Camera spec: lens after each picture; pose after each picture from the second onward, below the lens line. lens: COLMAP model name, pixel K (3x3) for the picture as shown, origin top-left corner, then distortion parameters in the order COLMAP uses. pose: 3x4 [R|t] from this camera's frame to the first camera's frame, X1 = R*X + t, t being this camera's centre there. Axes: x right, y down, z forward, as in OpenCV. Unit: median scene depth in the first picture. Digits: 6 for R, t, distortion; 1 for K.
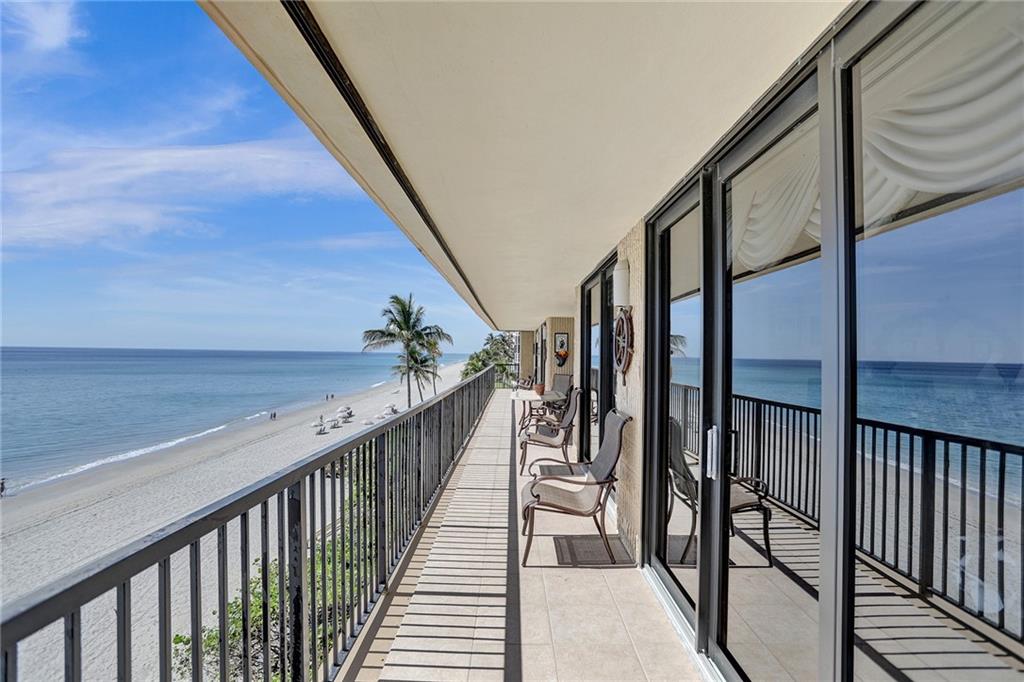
lens RADIAL K [[501.7, 0, 518.2], [0, 501.7, 352.5], [0, 0, 1]] dist [-0.041413, 0.020618]
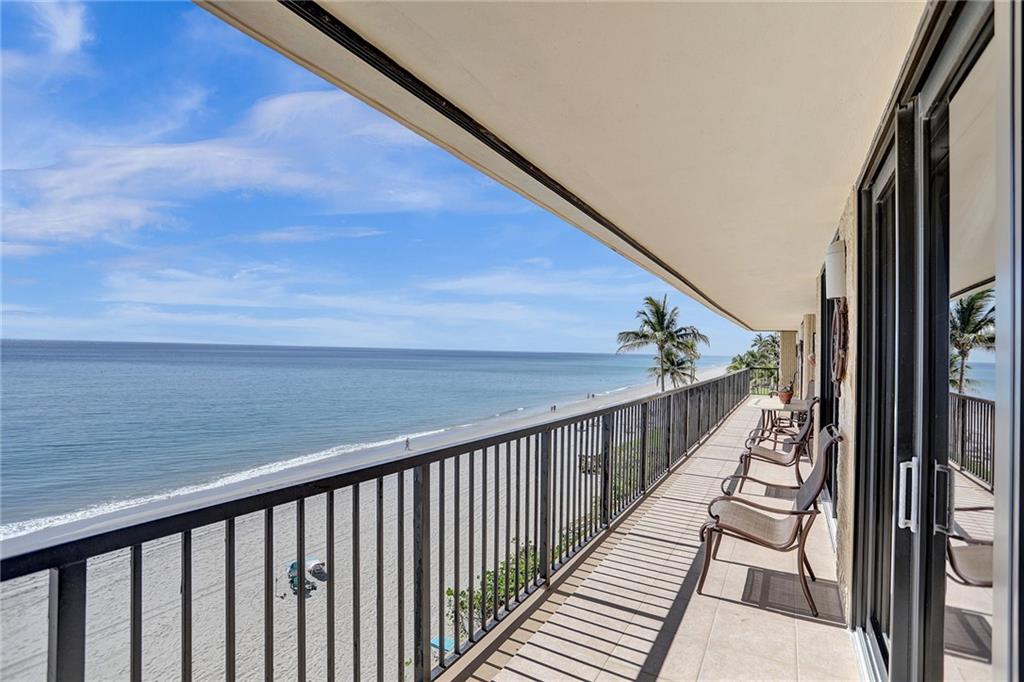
lens RADIAL K [[501.7, 0, 510.2], [0, 501.7, 349.0], [0, 0, 1]] dist [-0.041413, 0.020618]
pose [[0.872592, 0.002459, -0.488444, 0.129976], [-0.007547, 0.999936, -0.008449, 0.000704], [0.488392, 0.011058, 0.872554, 0.047889]]
